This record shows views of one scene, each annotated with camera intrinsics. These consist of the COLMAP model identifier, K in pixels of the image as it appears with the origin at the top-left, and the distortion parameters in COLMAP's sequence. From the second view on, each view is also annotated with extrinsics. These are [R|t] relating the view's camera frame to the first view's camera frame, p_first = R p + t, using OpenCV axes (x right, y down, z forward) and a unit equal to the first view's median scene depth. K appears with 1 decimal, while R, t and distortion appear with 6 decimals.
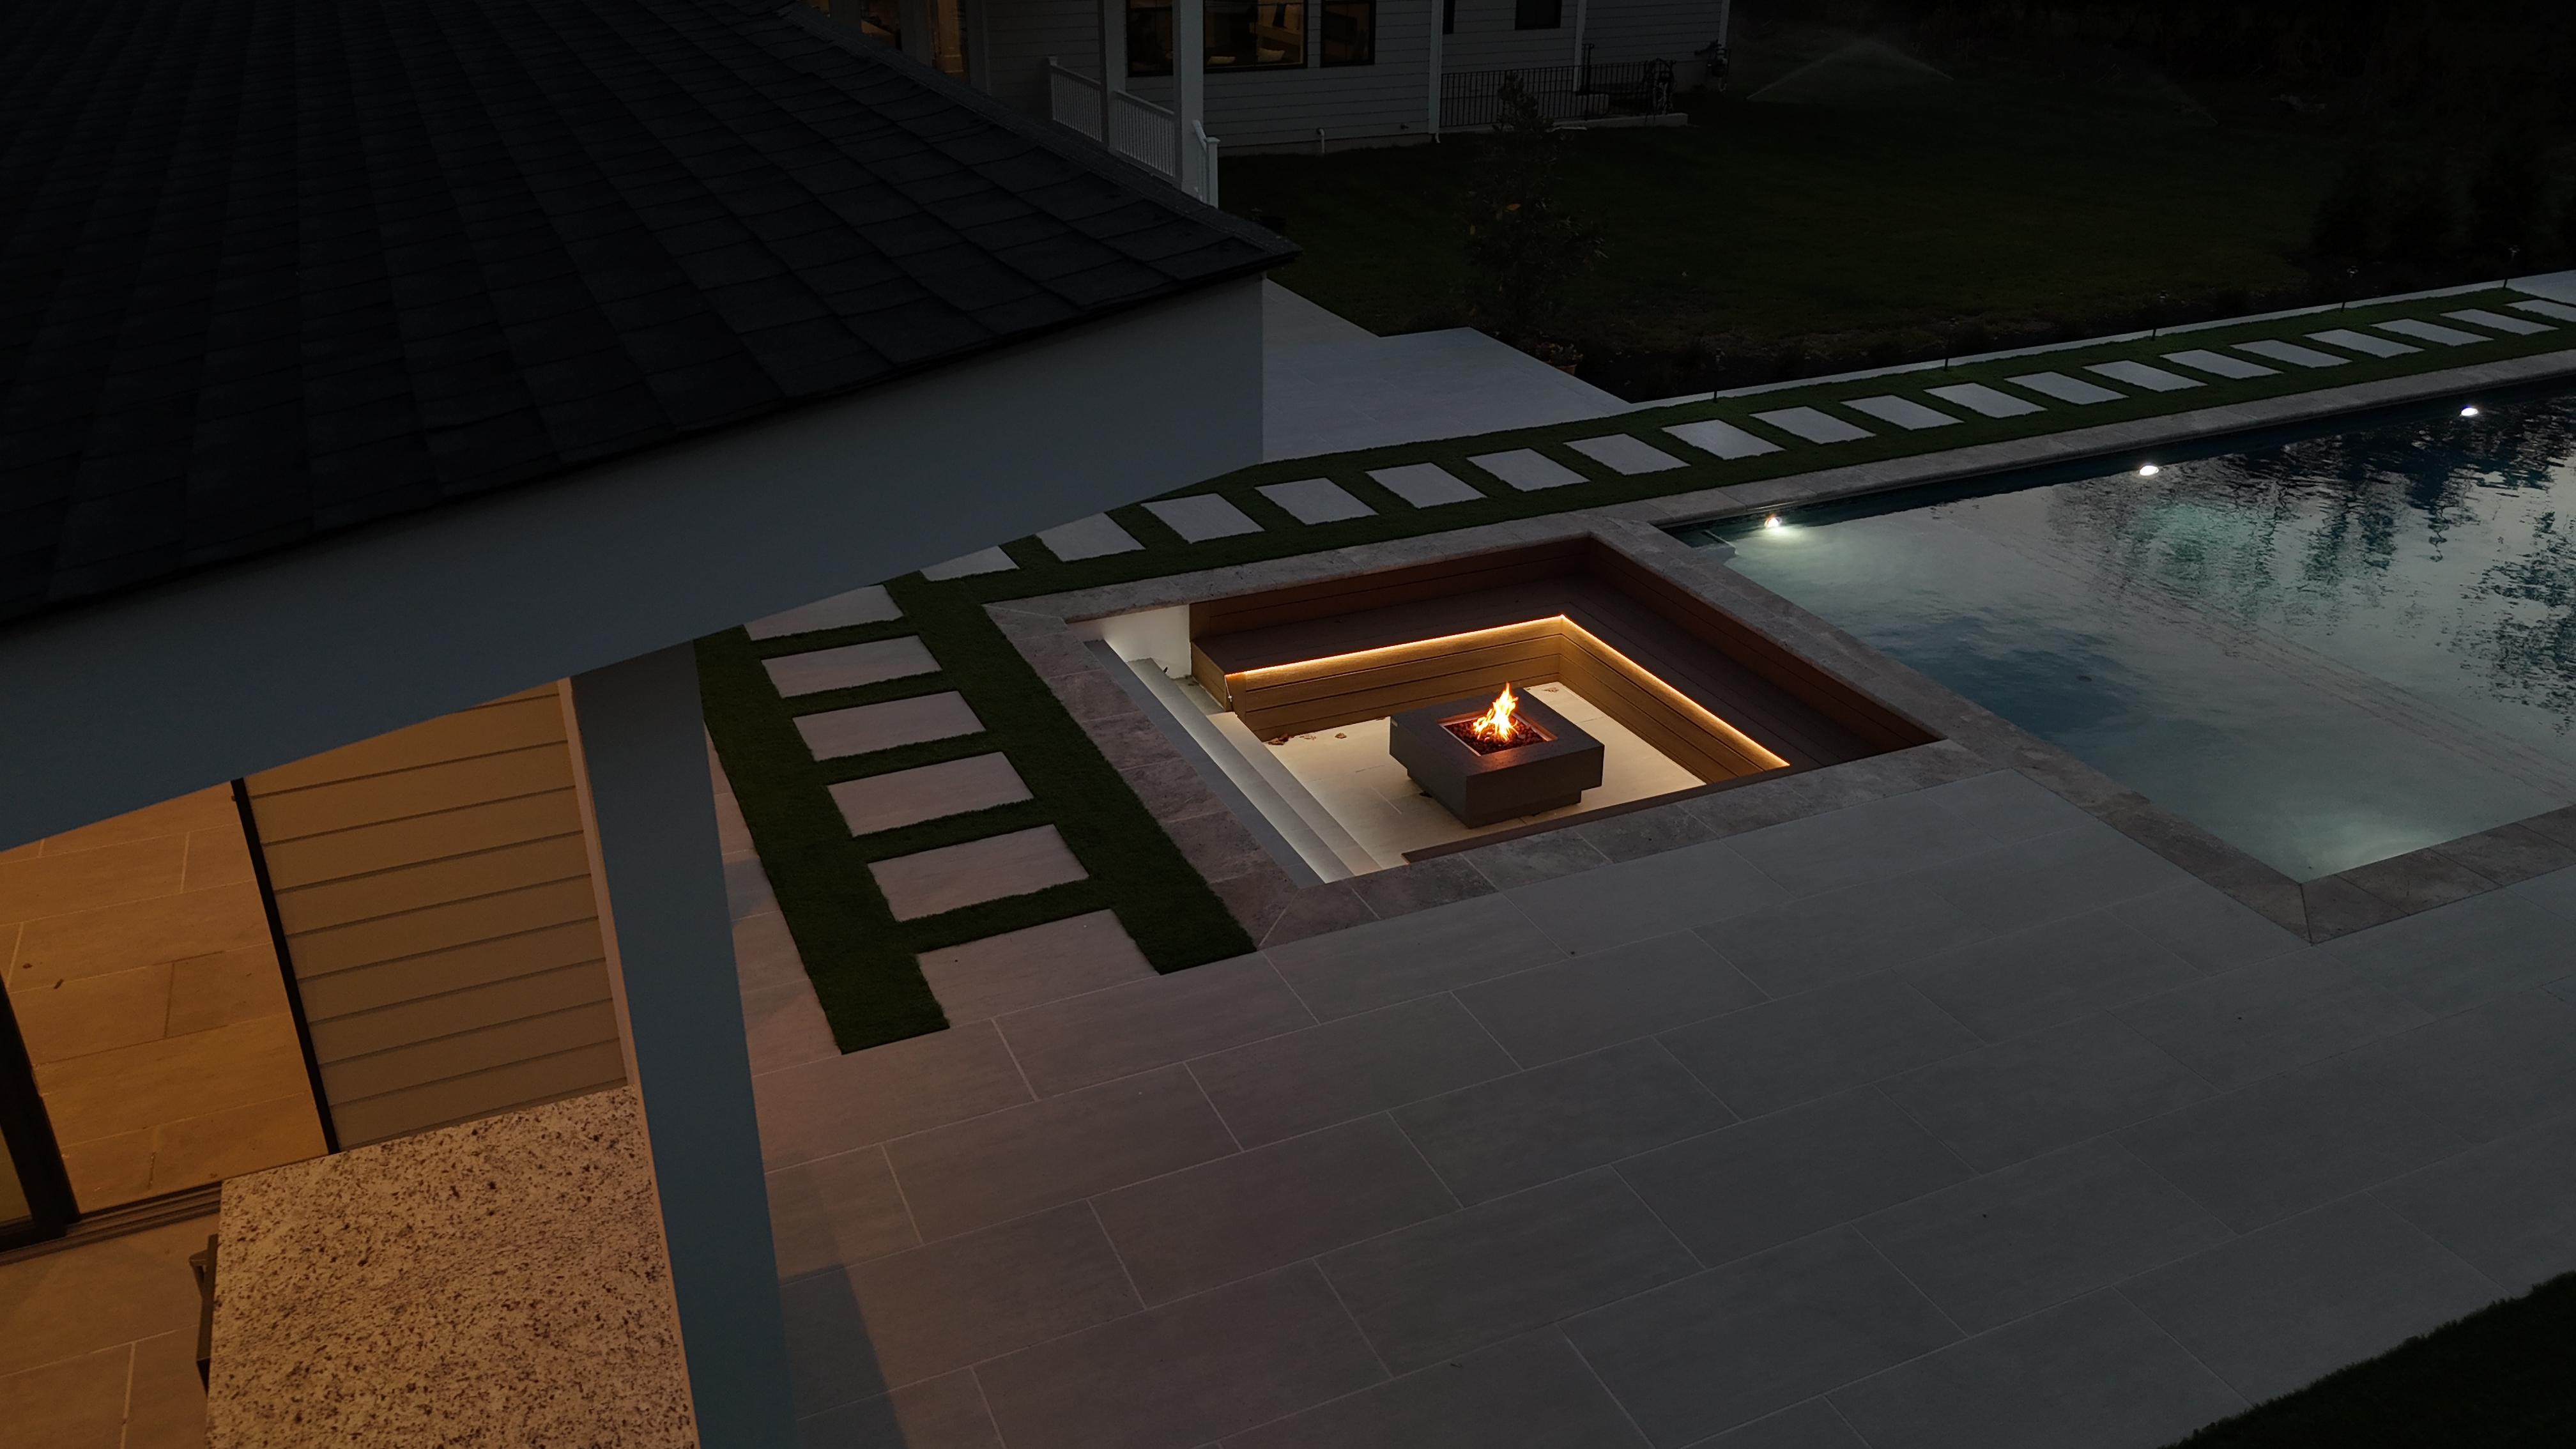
lens RADIAL K [[1941.3, 0, 1282.1], [0, 1941.3, 701.6], [0, 0, 1]] dist [0.076740, -0.098892]
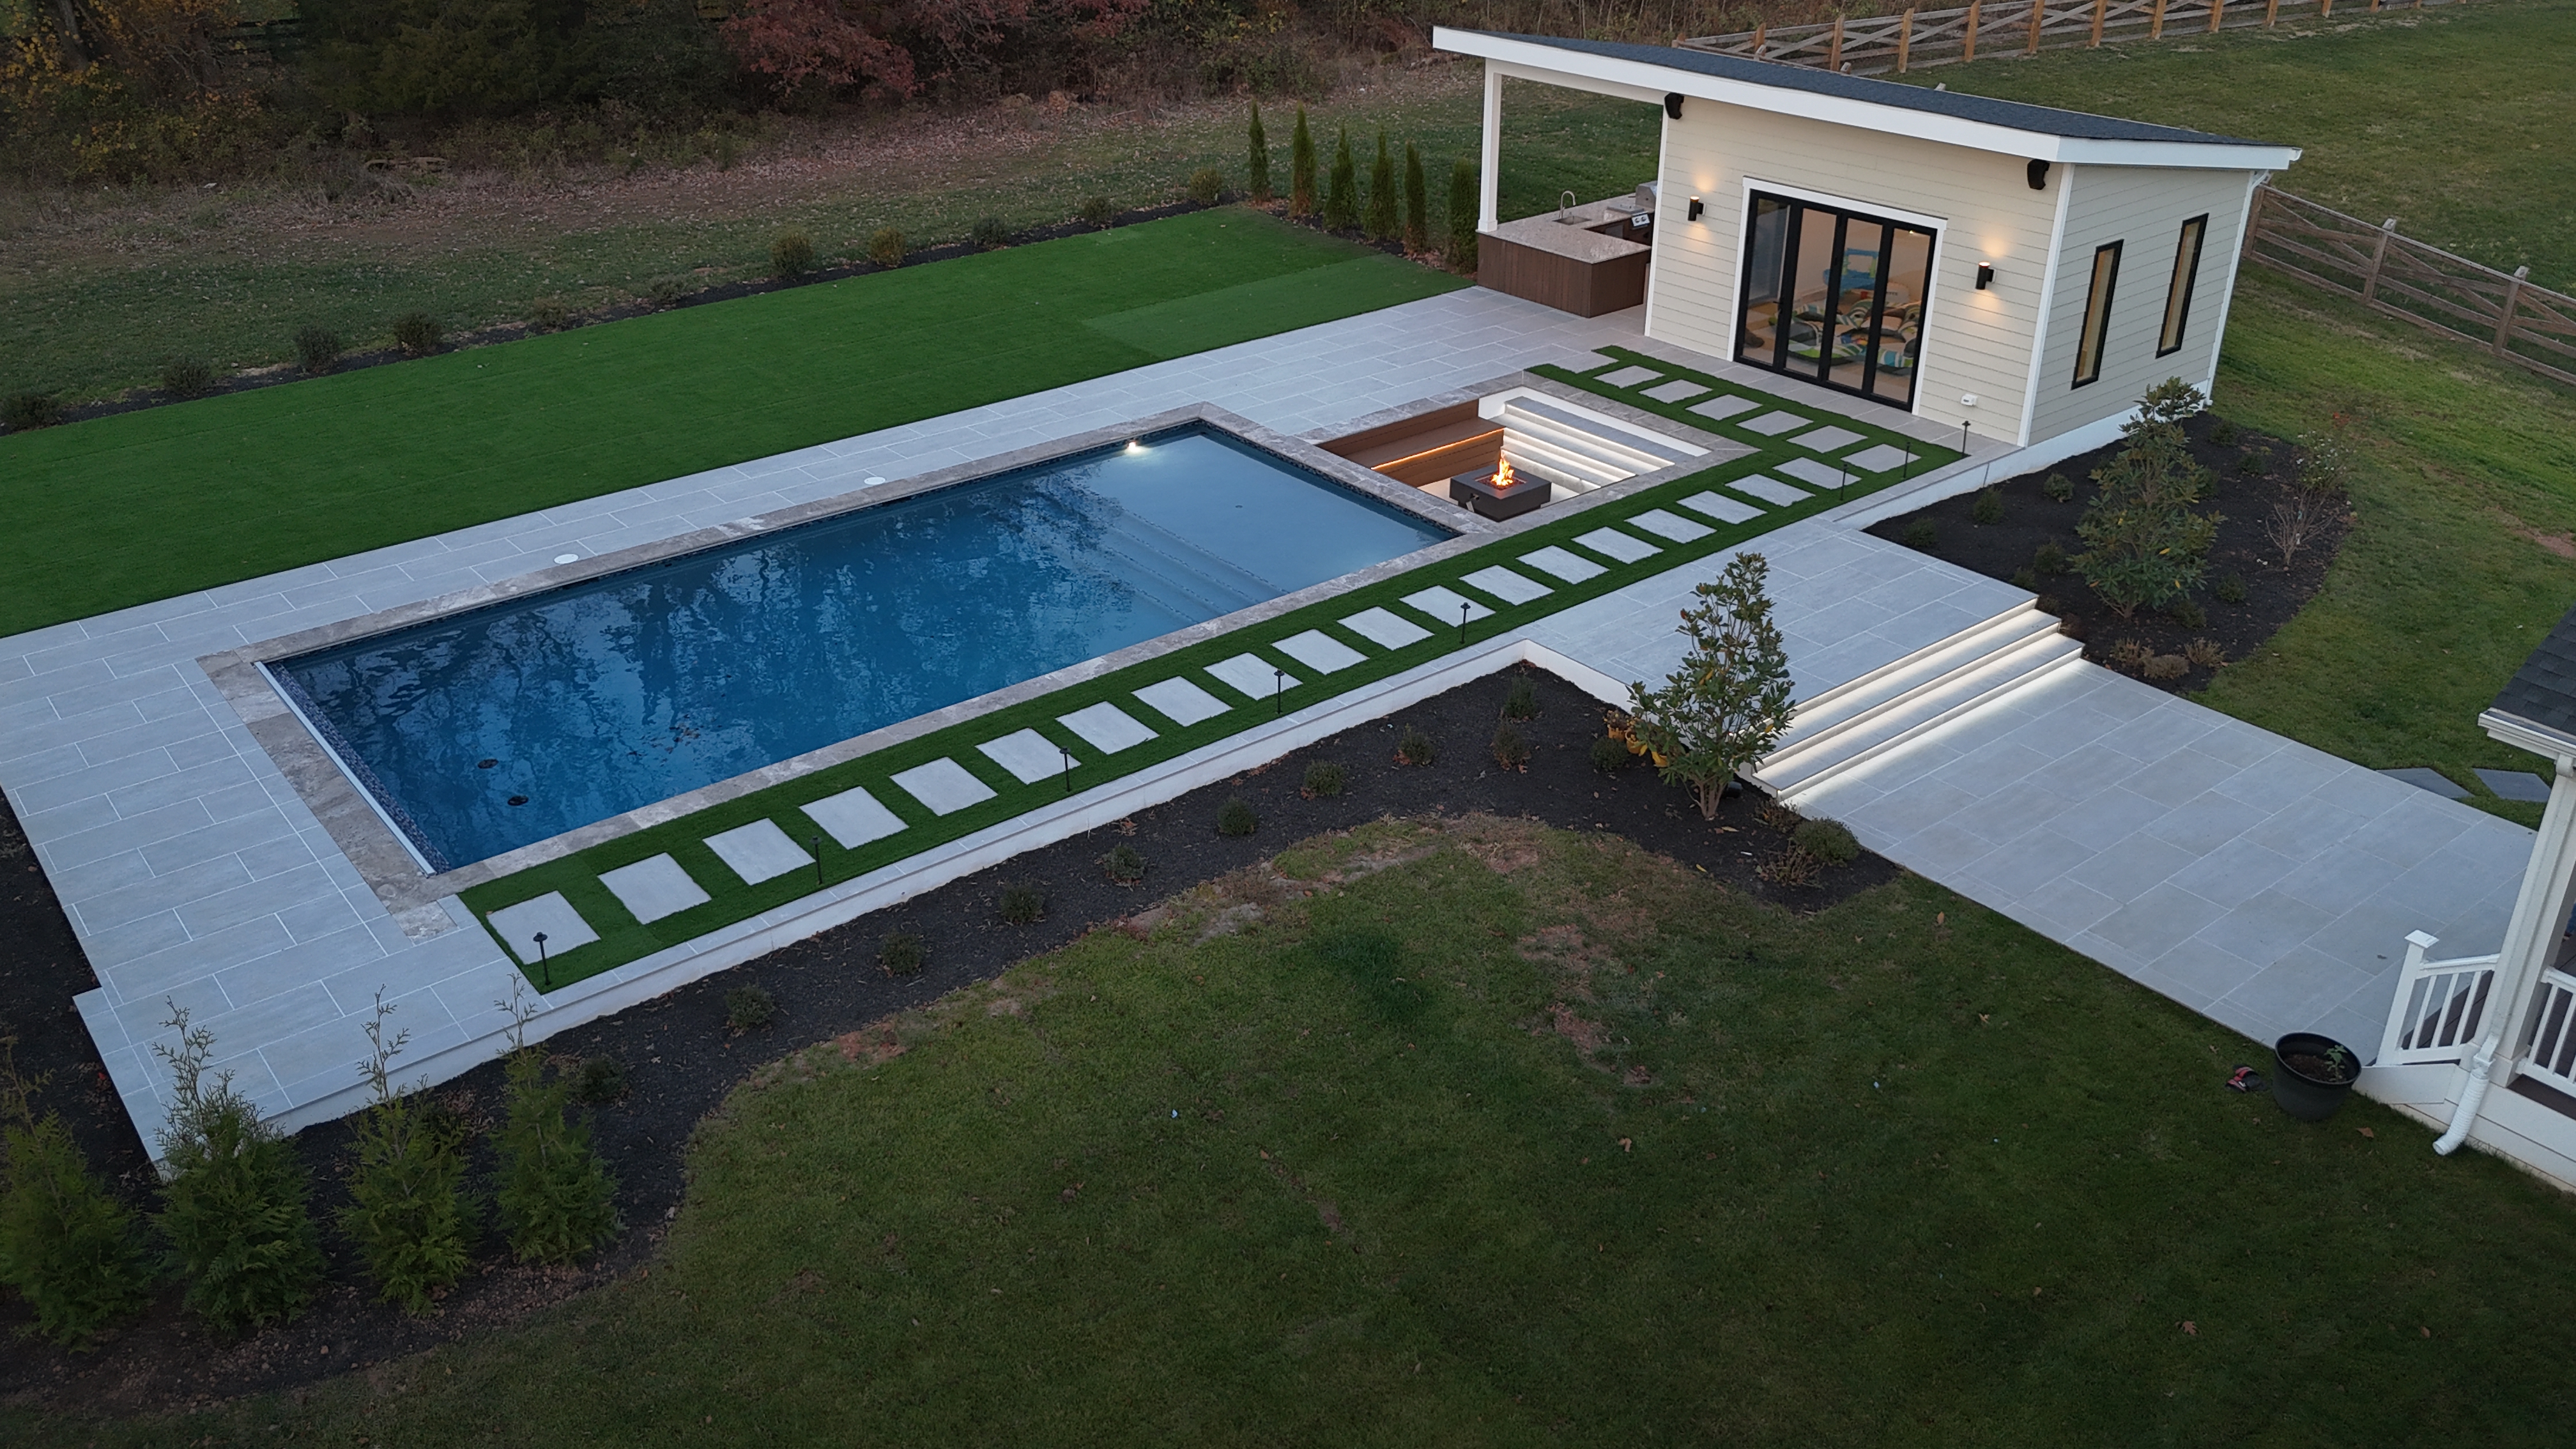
lens RADIAL K [[1941.3, 0, 1282.1], [0, 1941.3, 701.6], [0, 0, 1]] dist [0.076740, -0.098892]
pose [[-0.970631, 0.116957, -0.210227, 0.663974], [-0.096379, 0.611622, 0.785258, -1.209108], [0.220421, 0.782457, -0.582387, 1.912885]]
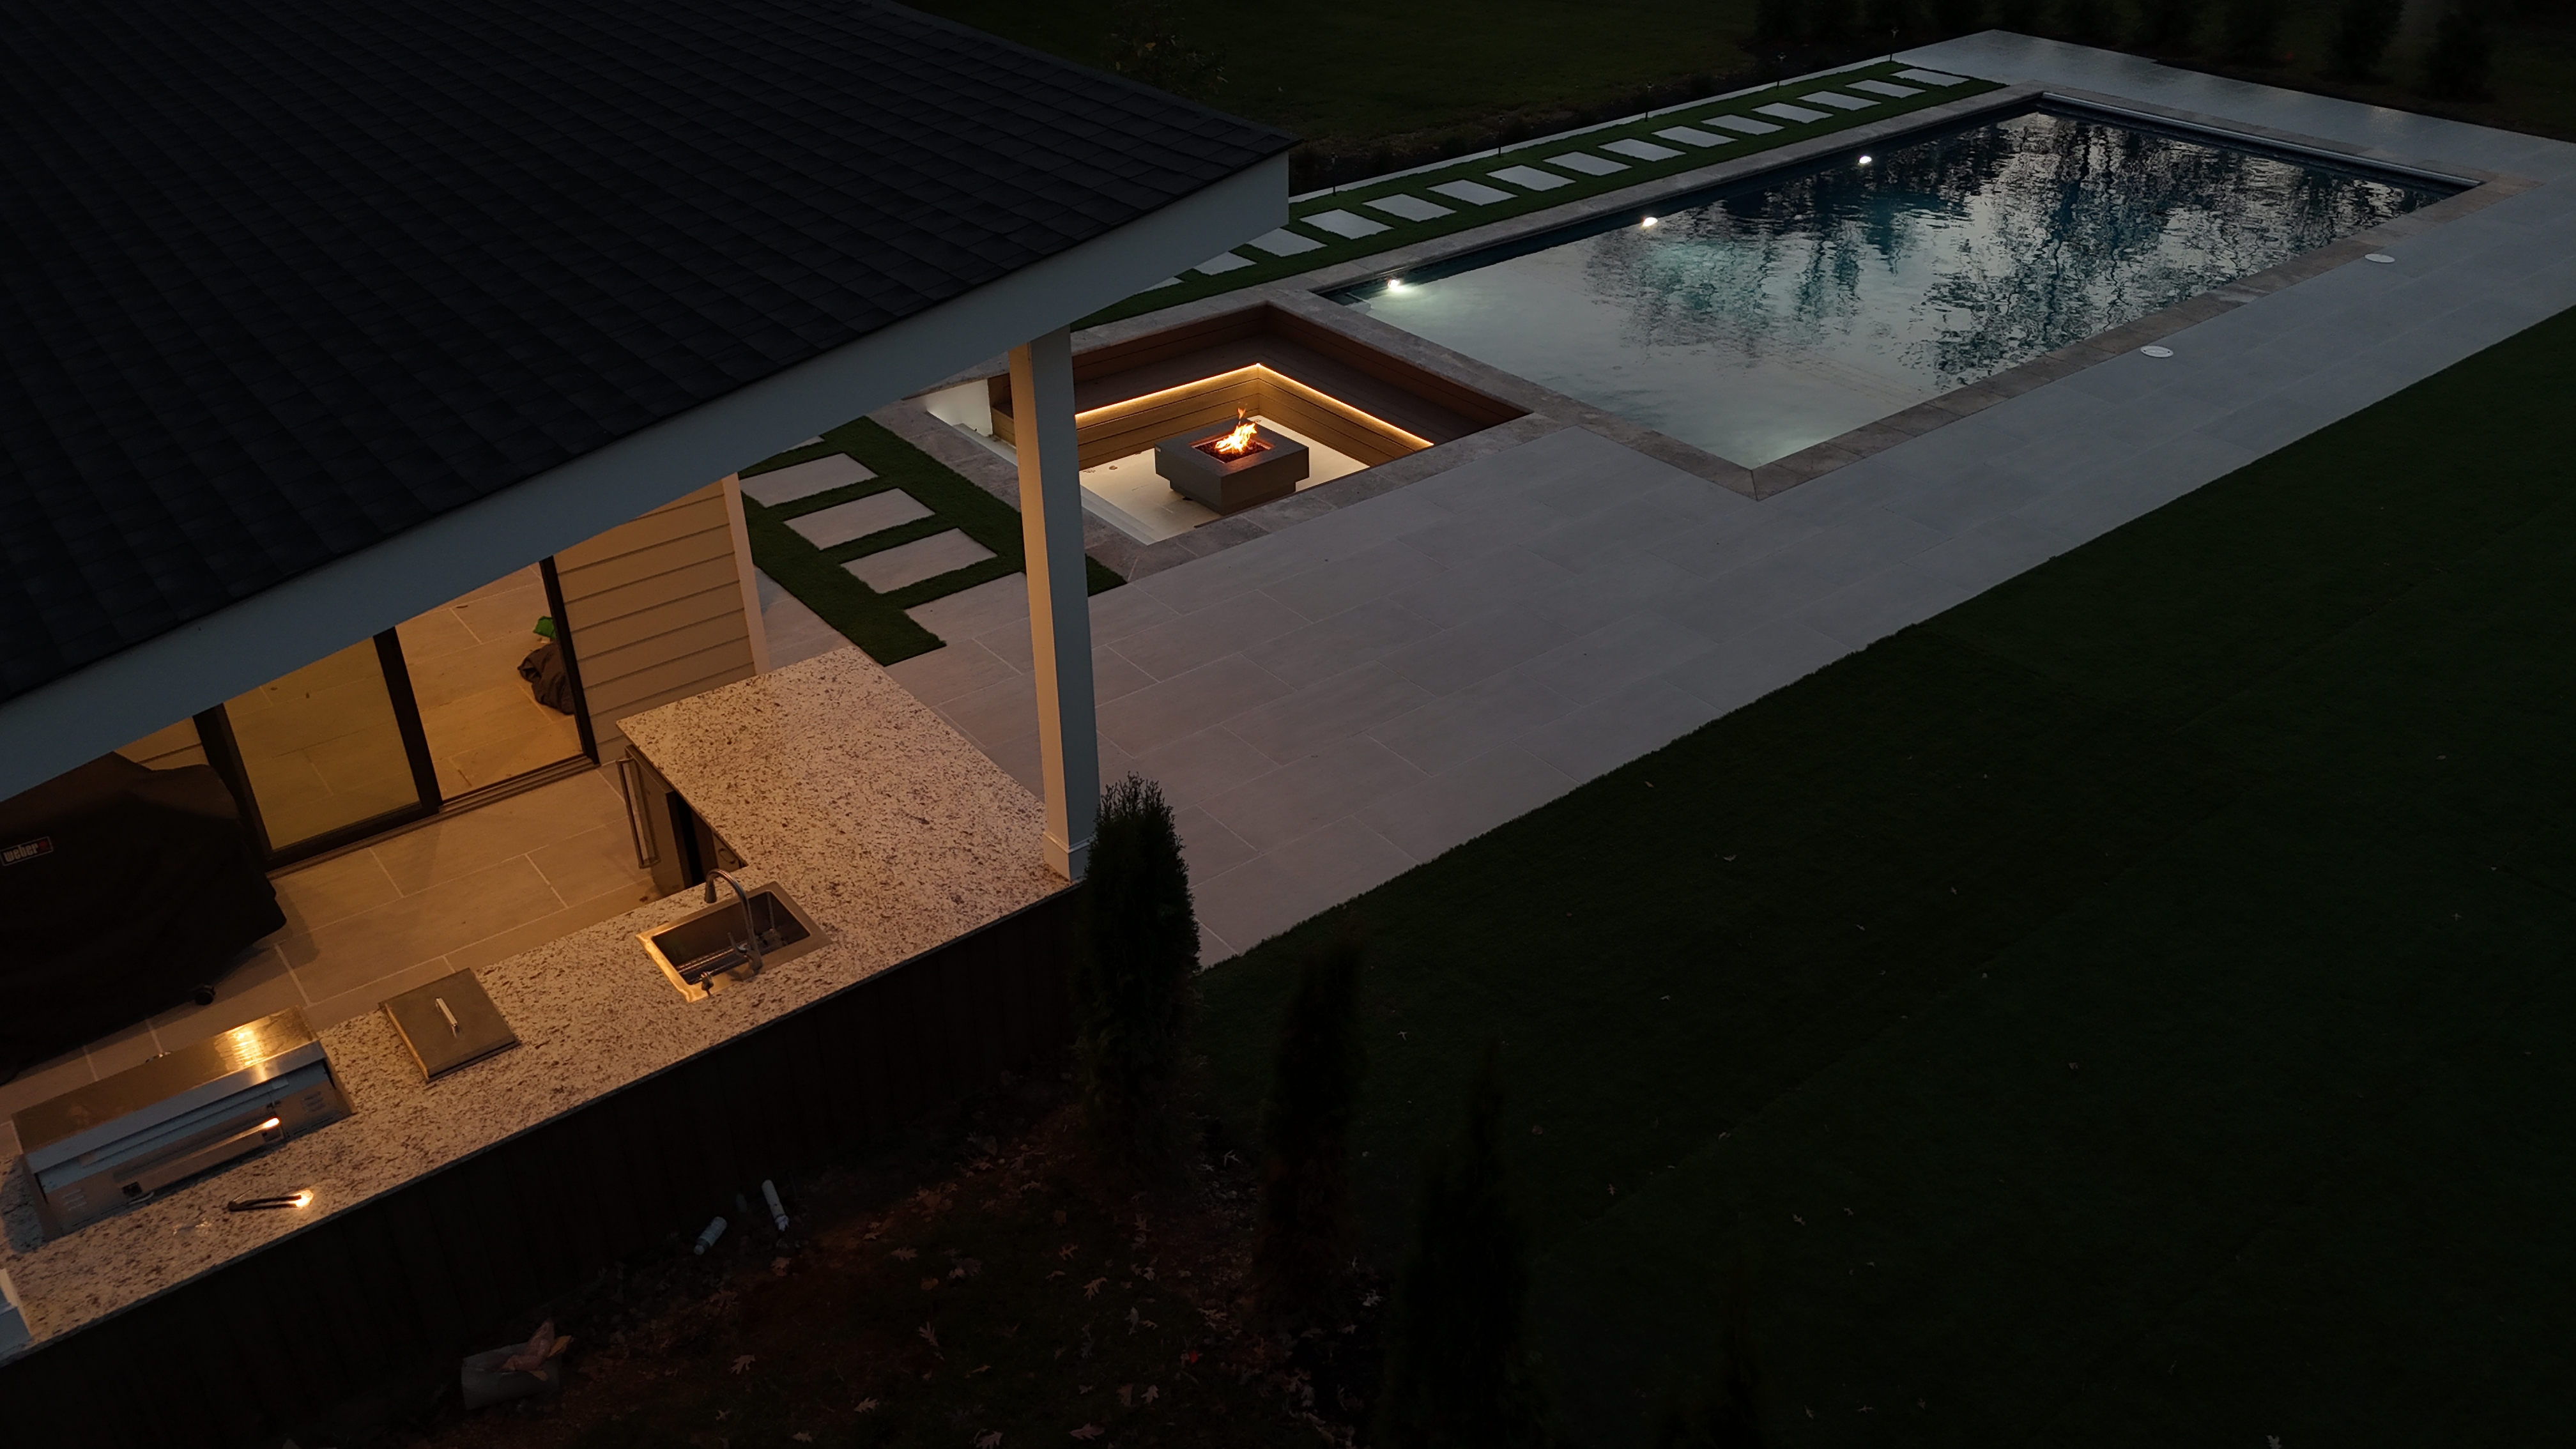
lens RADIAL K [[1942.0, 0, 1288.0], [0, 1942.0, 724.5], [0, 0, 1]] dist [0.114512, -0.300475]
pose [[0.971083, -0.133128, 0.198179, -0.123317], [0.112347, 0.987258, 0.112695, 0.047387], [-0.210656, -0.087171, 0.973666, -0.313767]]
